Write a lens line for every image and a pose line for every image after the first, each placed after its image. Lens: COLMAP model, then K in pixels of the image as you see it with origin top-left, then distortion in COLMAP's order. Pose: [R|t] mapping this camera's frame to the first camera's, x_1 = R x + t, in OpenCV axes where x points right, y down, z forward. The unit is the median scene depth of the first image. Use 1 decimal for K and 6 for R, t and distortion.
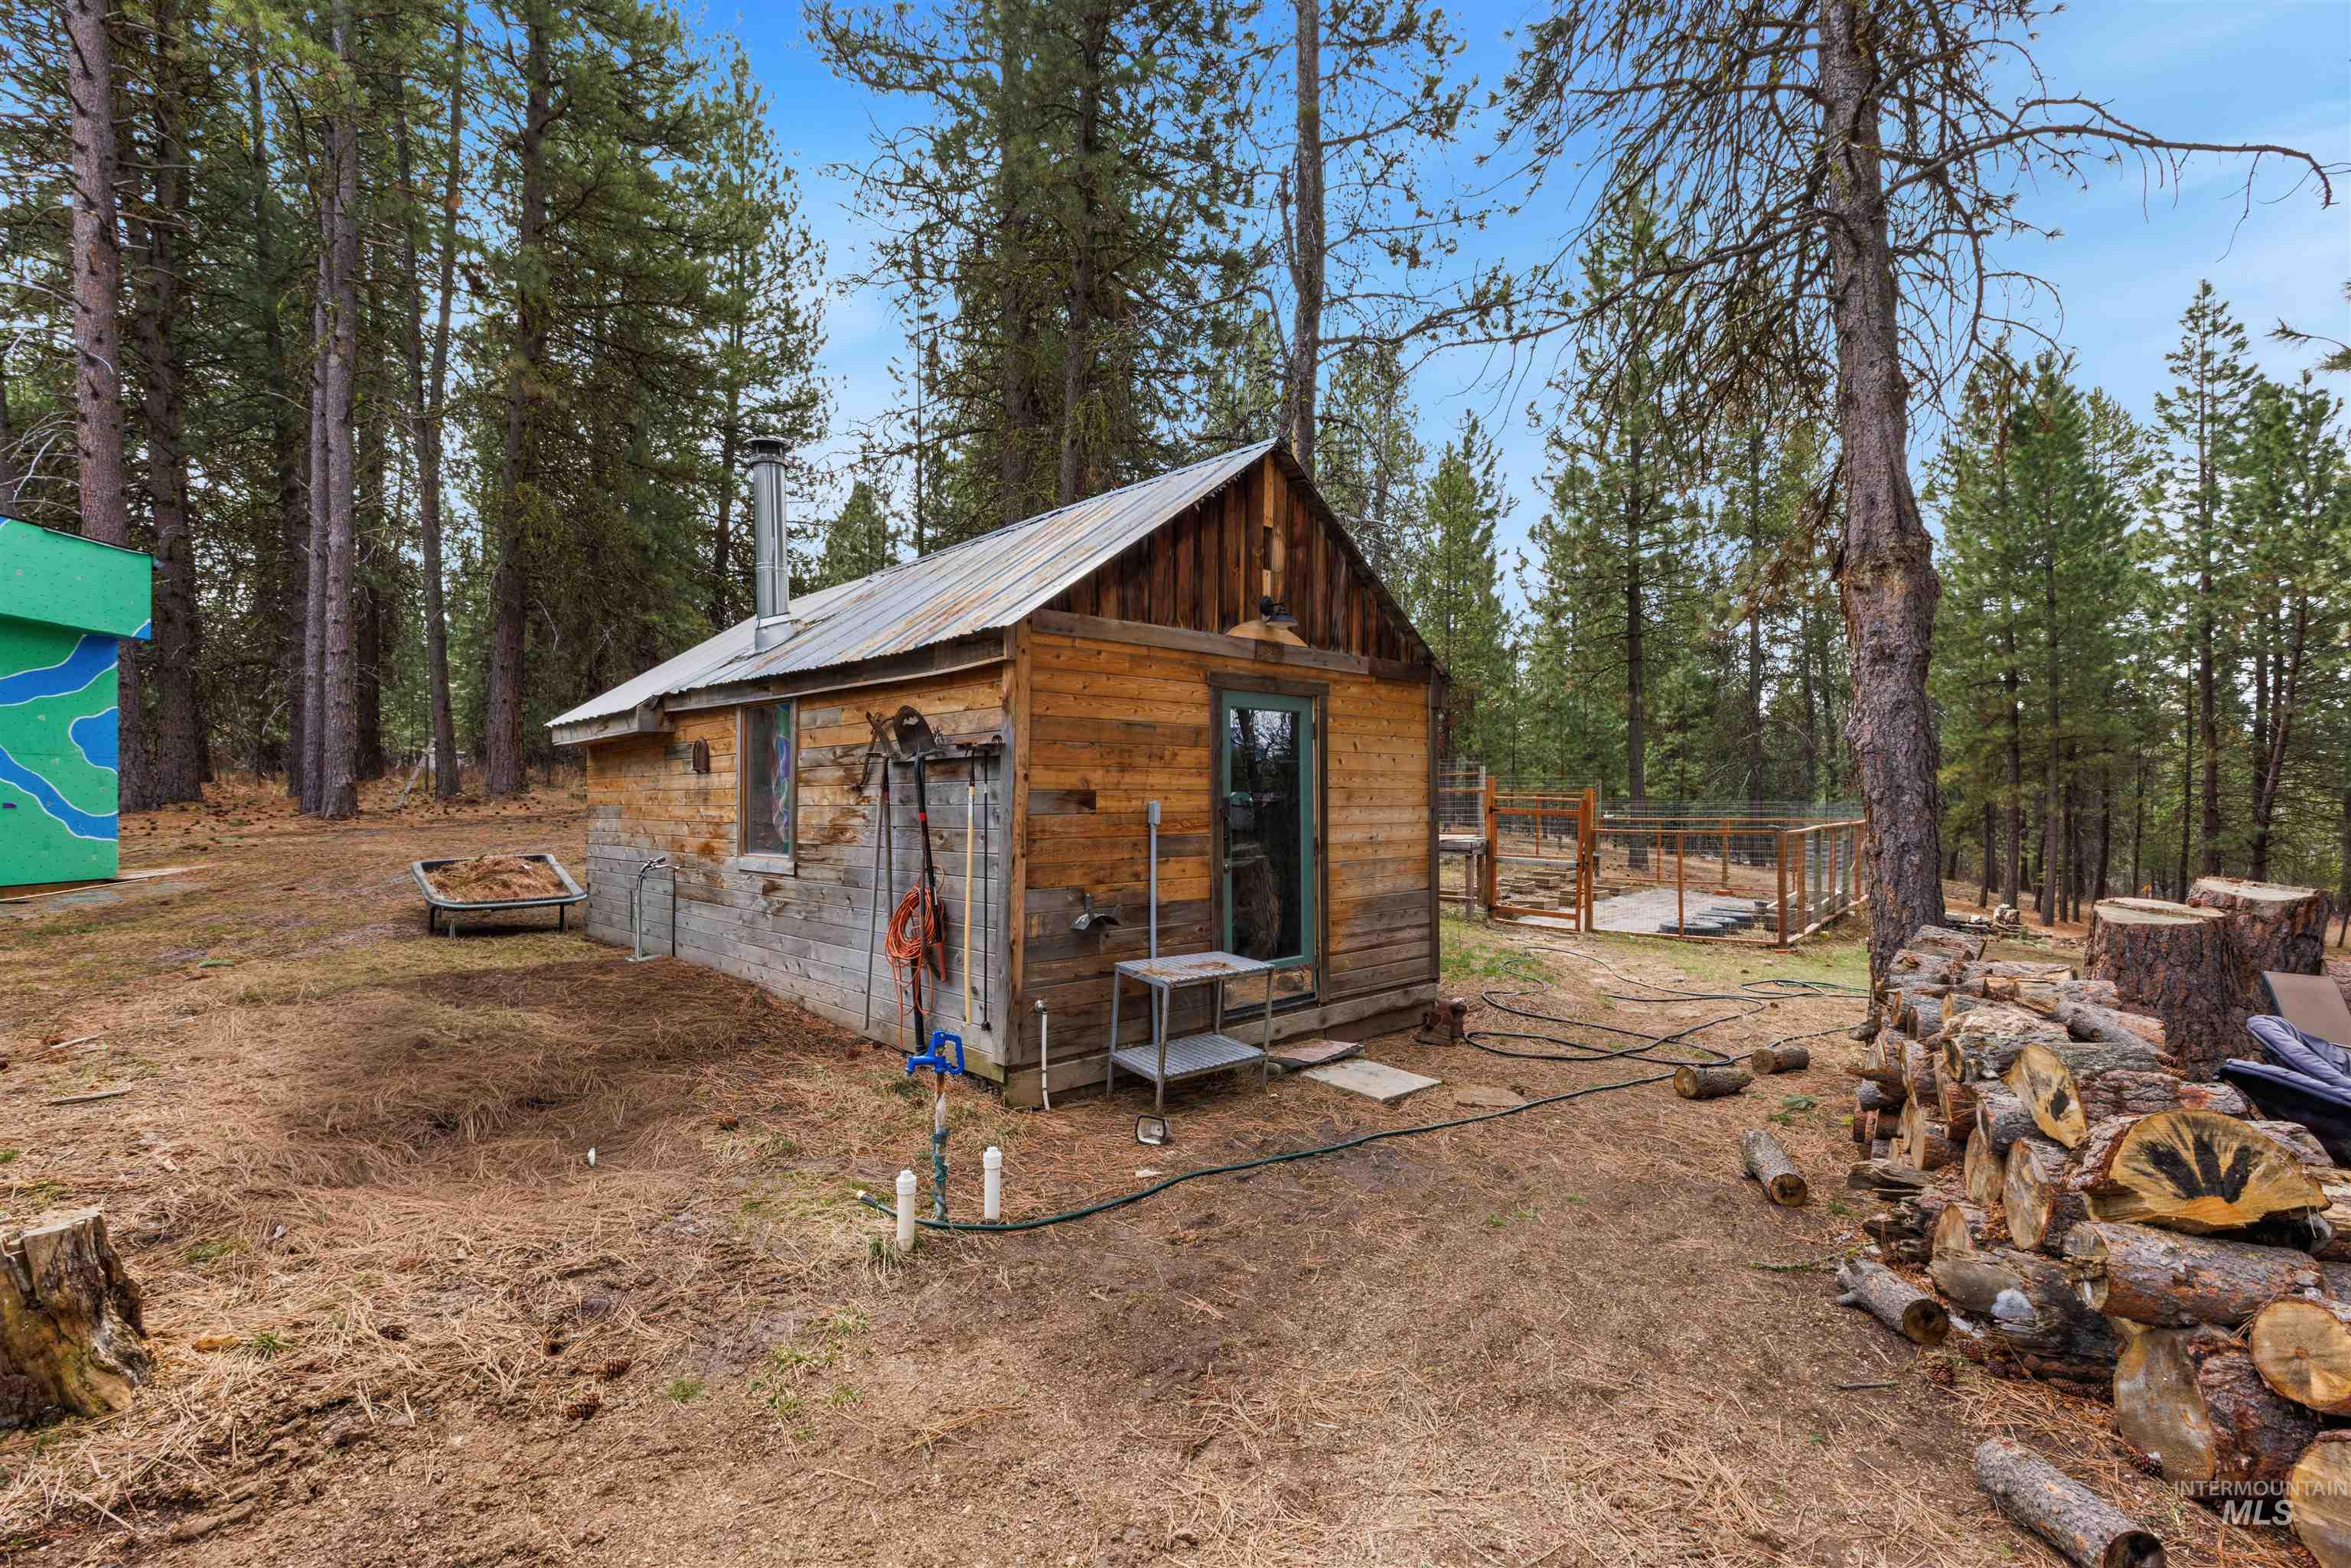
lens RADIAL K [[1050.9, 0, 1183.5], [0, 1050.9, 785.6], [0, 0, 1]] dist [0.000673, -0.000571]
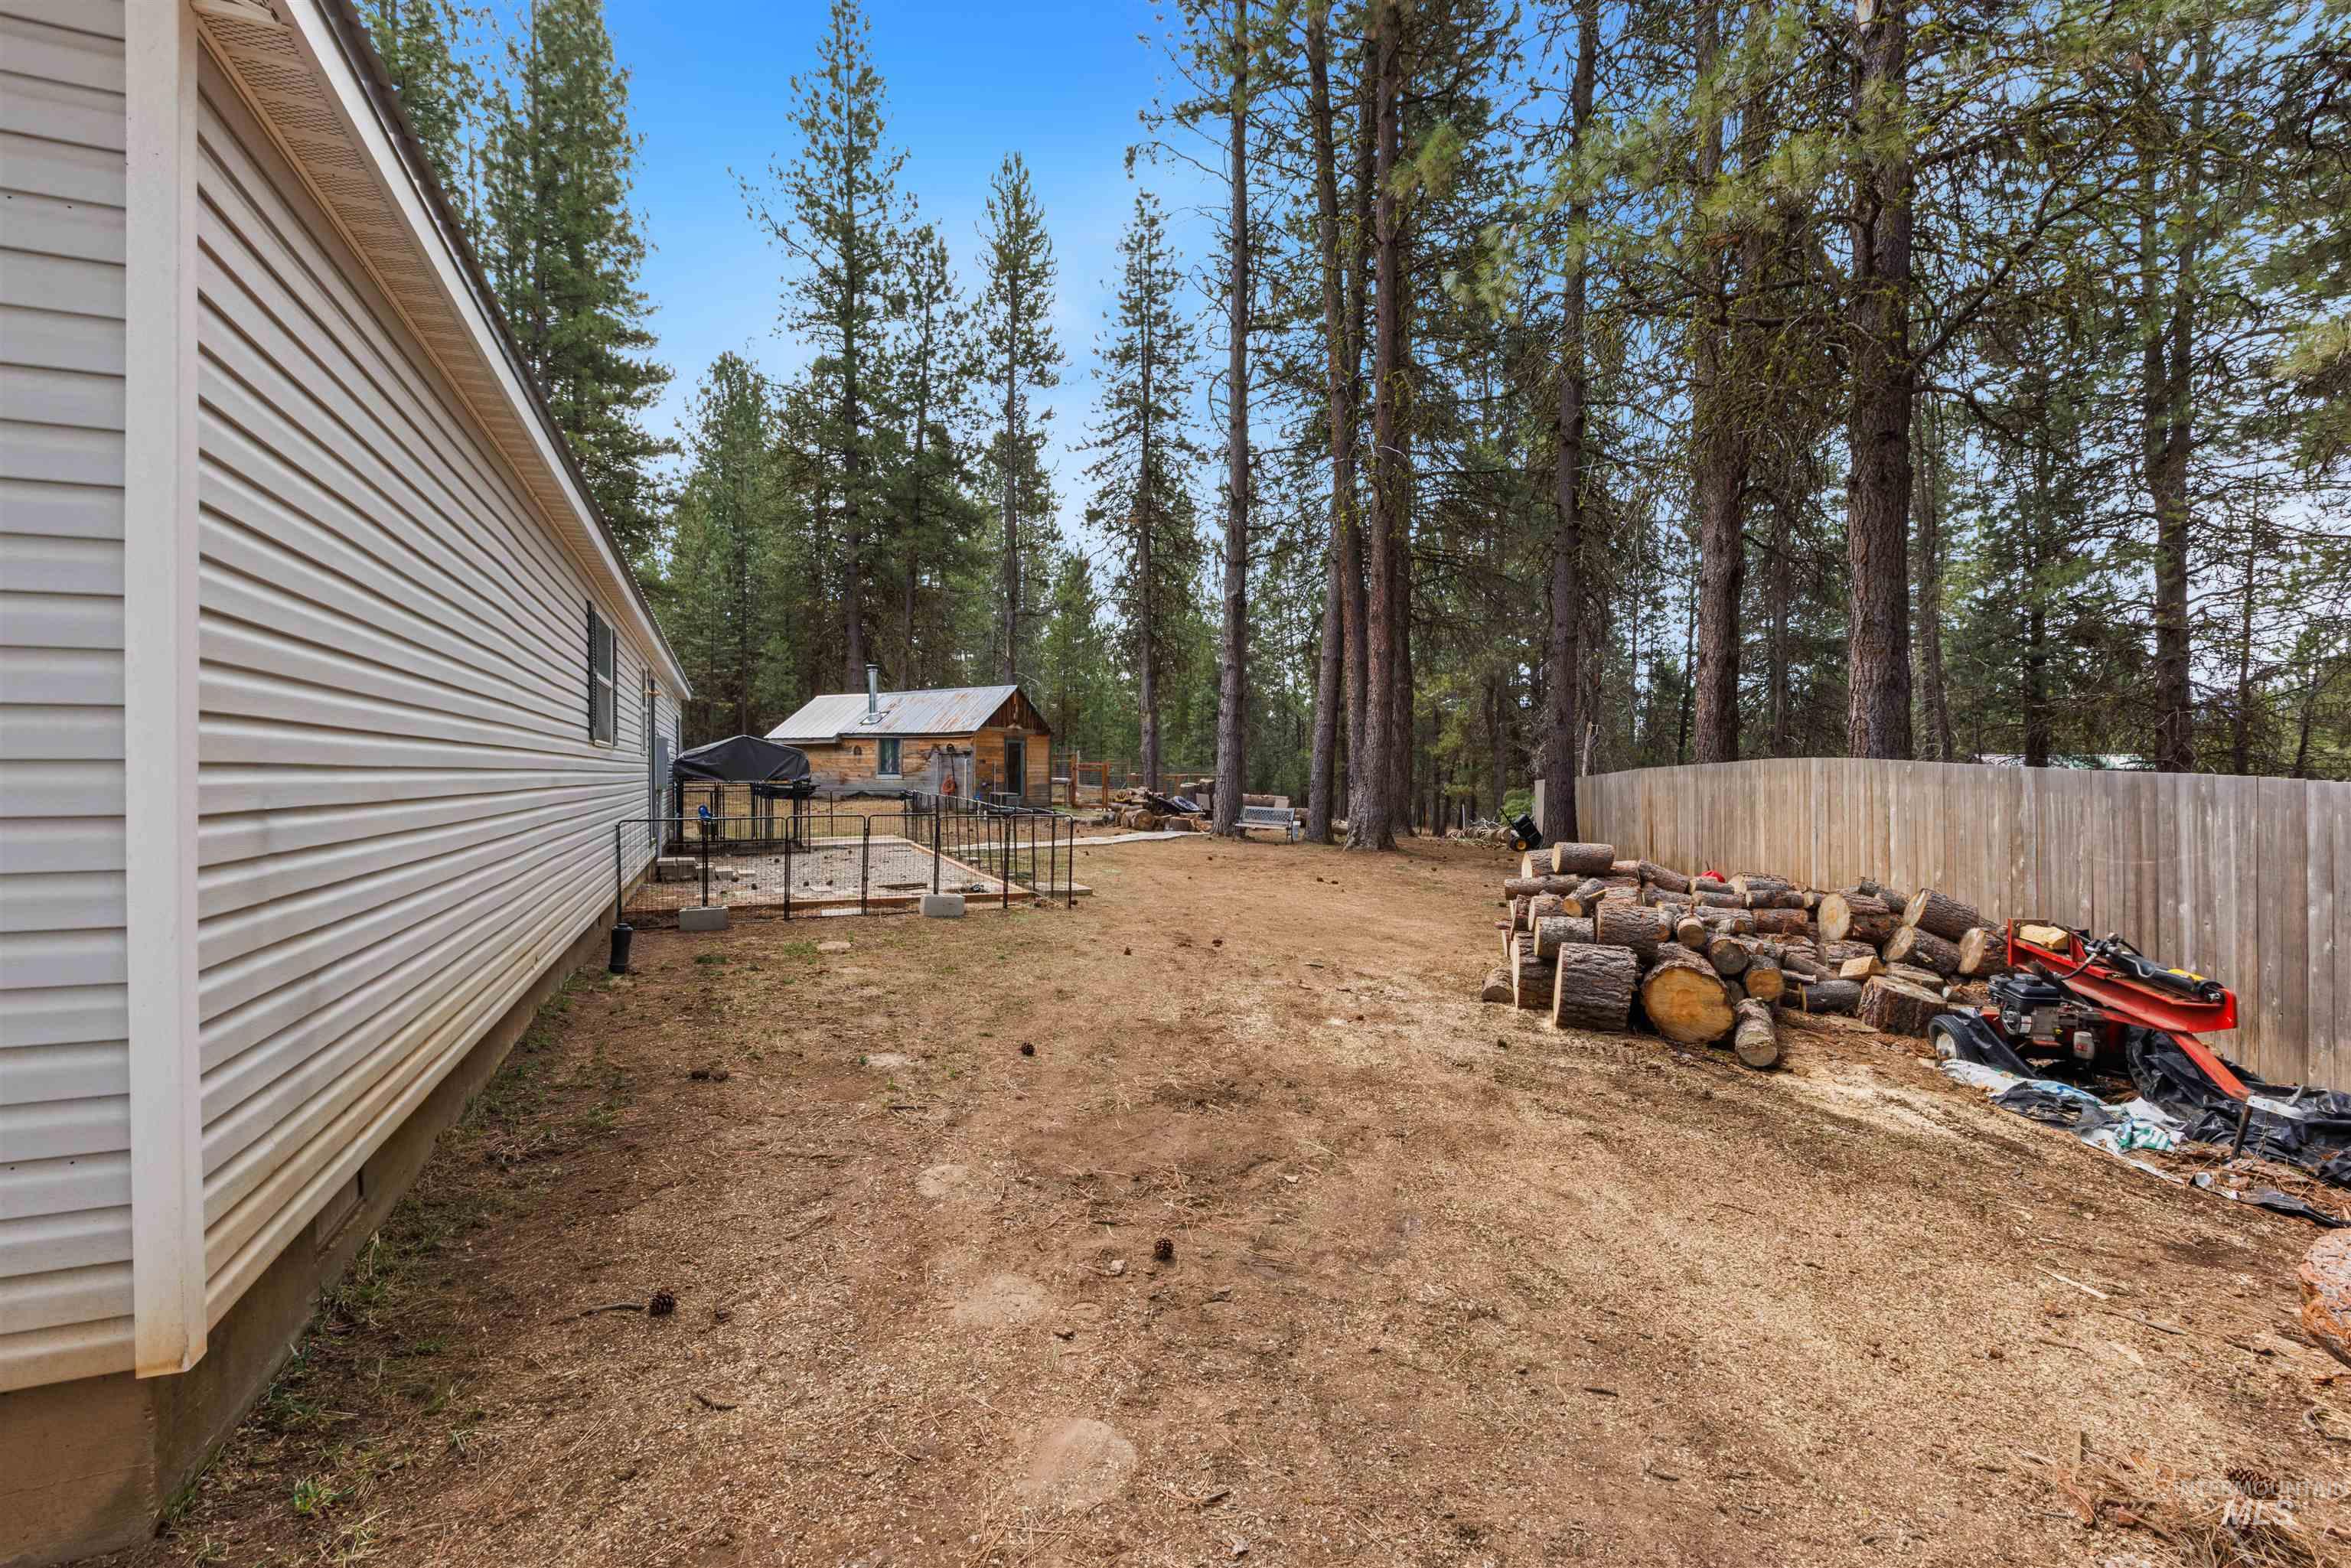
lens RADIAL K [[1050.9, 0, 1183.5], [0, 1050.9, 785.6], [0, 0, 1]] dist [0.000673, -0.000571]
pose [[0.937127, -0.002884, 0.348976, -0.916674], [-0.007502, 0.999568, 0.028406, -0.021333], [-0.348908, -0.029239, 0.936701, -3.944031]]
